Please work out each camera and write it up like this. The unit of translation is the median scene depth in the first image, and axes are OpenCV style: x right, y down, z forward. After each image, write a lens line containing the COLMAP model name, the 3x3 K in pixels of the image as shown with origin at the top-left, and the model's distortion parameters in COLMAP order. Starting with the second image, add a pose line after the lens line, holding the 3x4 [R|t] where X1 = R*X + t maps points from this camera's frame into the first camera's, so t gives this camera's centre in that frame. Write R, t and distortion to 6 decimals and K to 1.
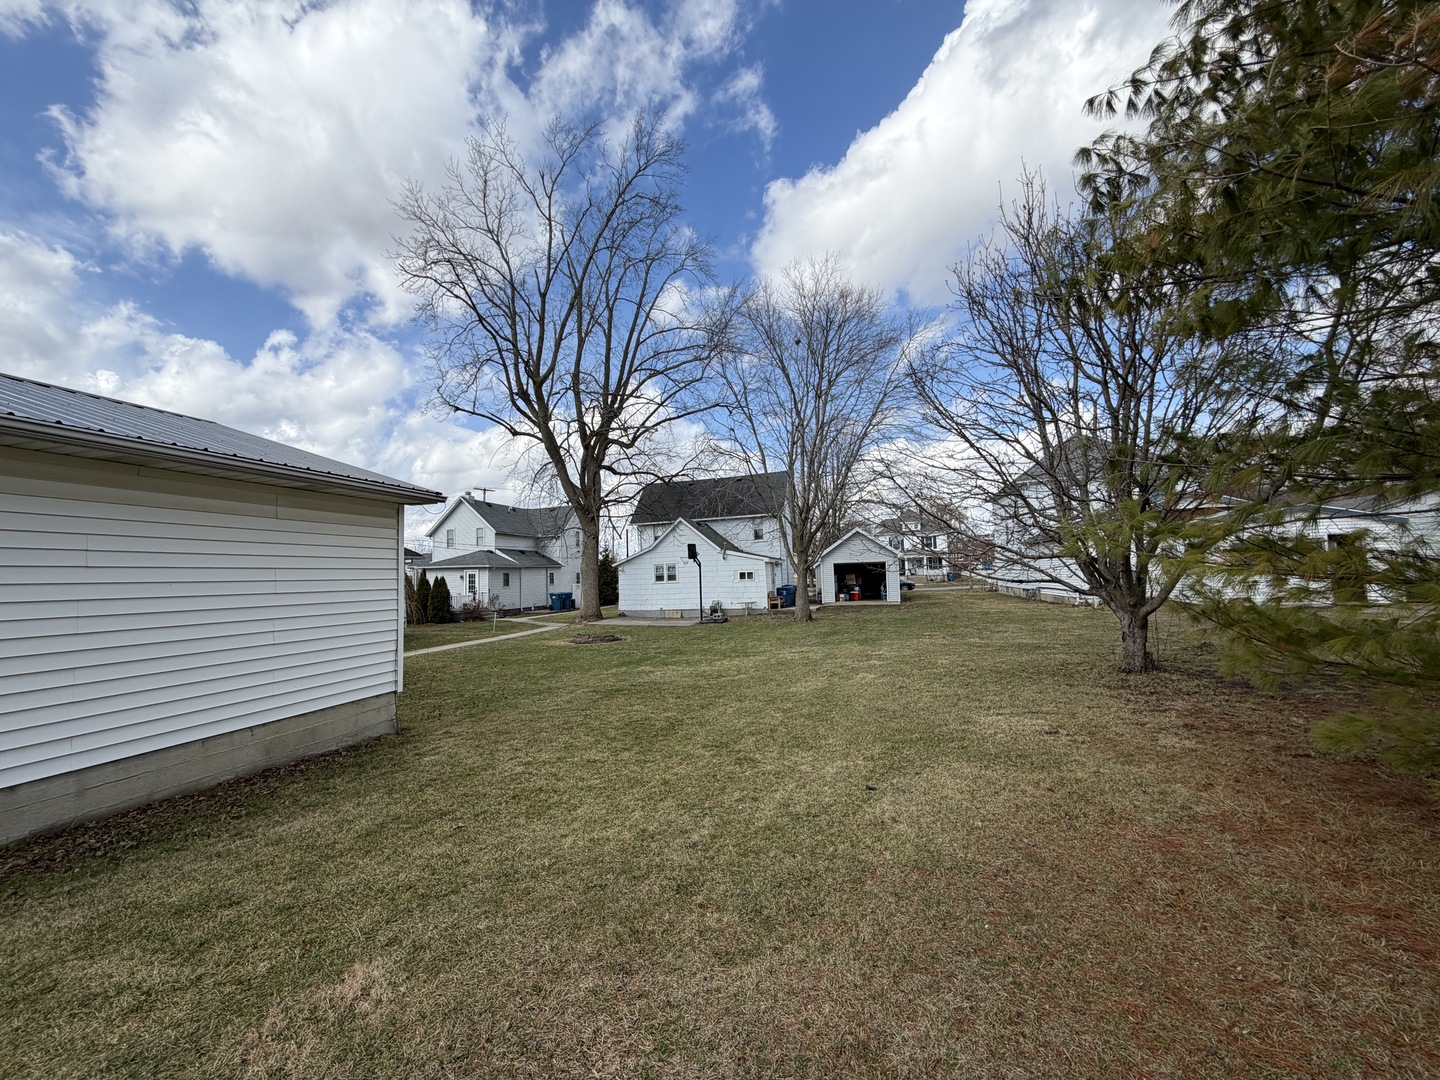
lens RADIAL K [[573.7, 0, 720.3], [0, 573.7, 540.0], [0, 0, 1]] dist [0.000732, -0.000023]
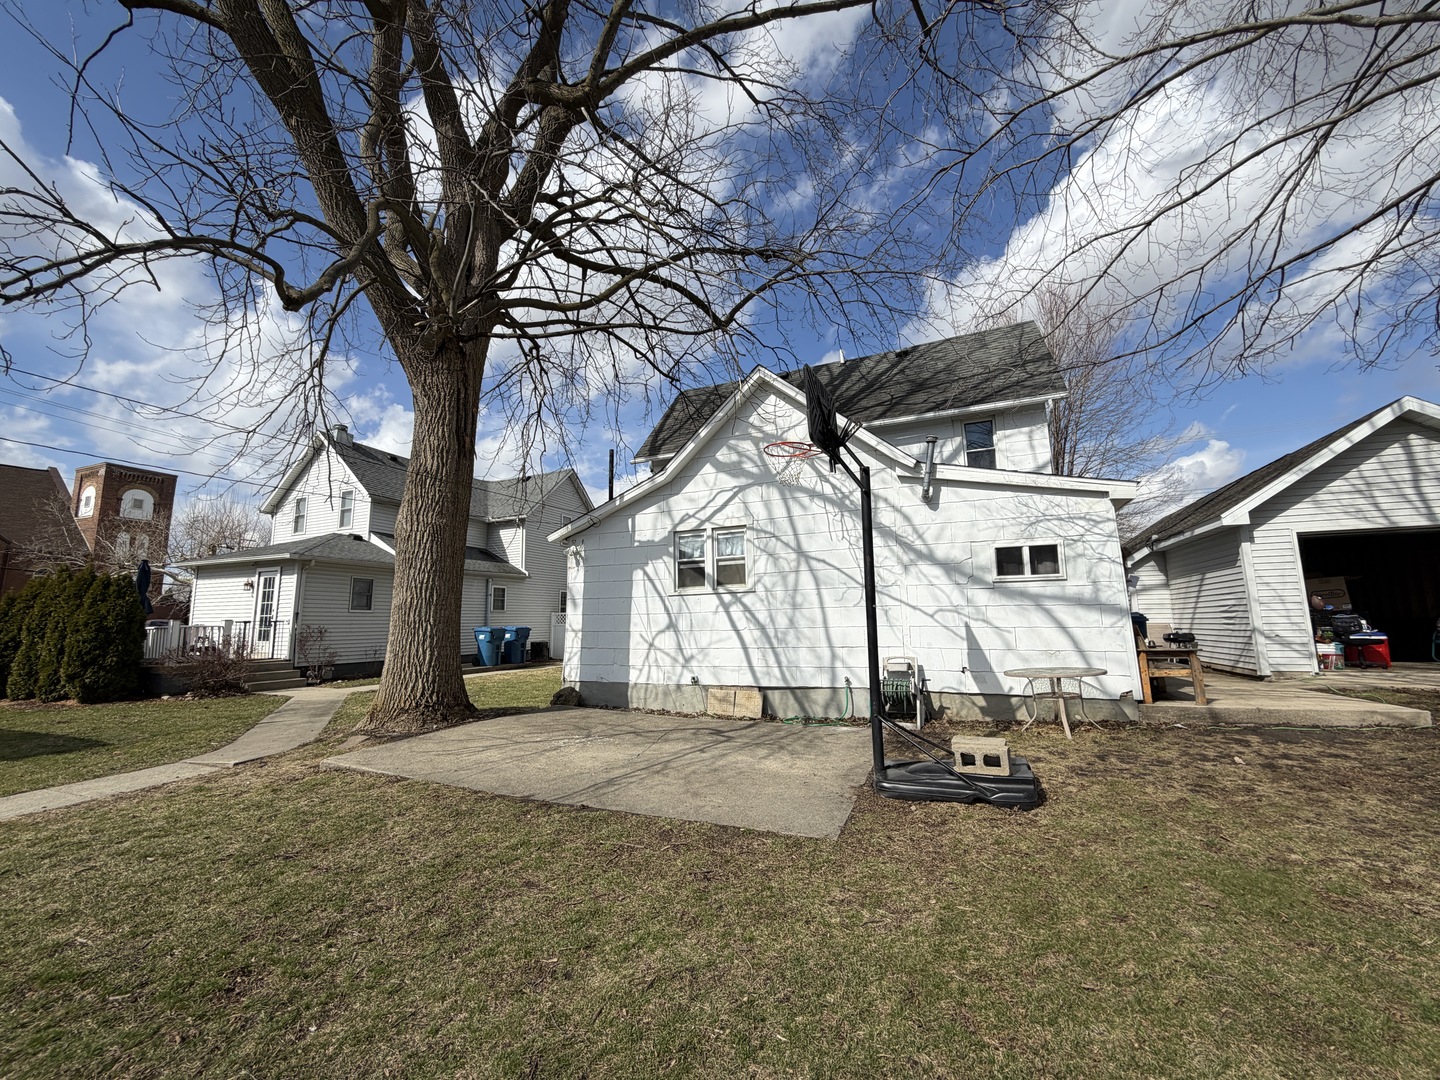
lens RADIAL K [[573.7, 0, 712.7], [0, 573.7, 538.9], [0, 0, 1]] dist [0.000732, -0.000023]
pose [[0.991116, -0.003227, -0.132959, -0.054690], [-0.007203, 0.996936, -0.077887, 0.070561], [0.132803, 0.078153, 0.988056, 0.707828]]
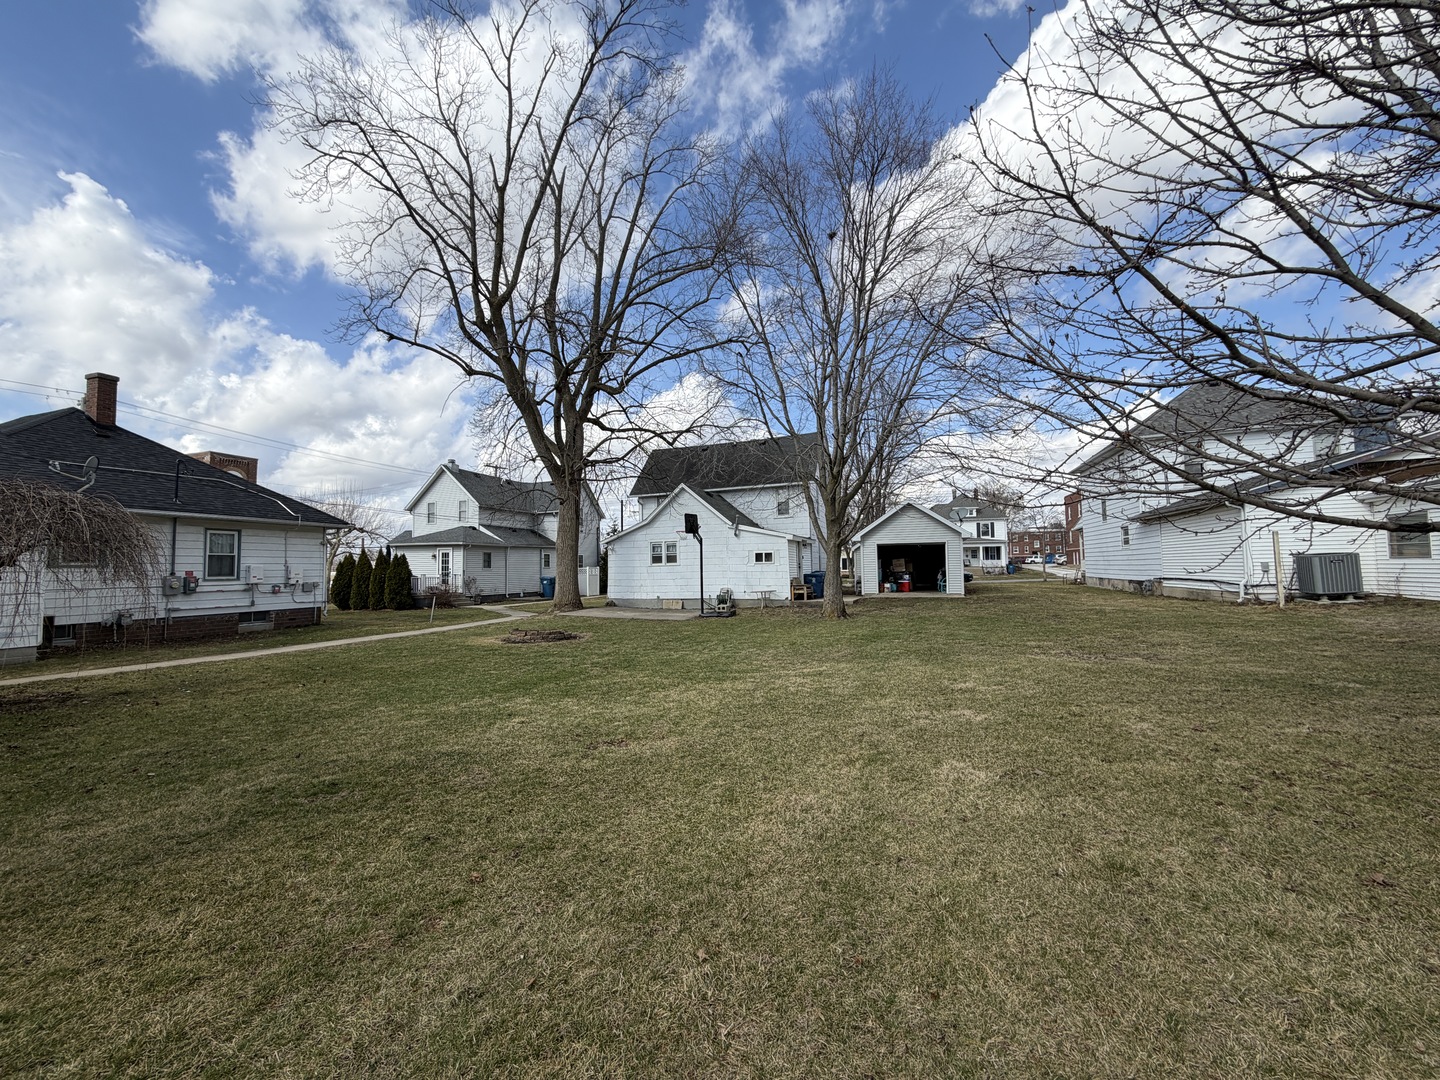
lens RADIAL K [[573.7, 0, 720.1], [0, 573.7, 538.0], [0, 0, 1]] dist [0.000732, -0.000023]
pose [[0.997418, 0.012861, -0.070654, 0.039373], [-0.012087, 0.999862, 0.011363, 0.026327], [0.070791, -0.010480, 0.997436, 0.204831]]
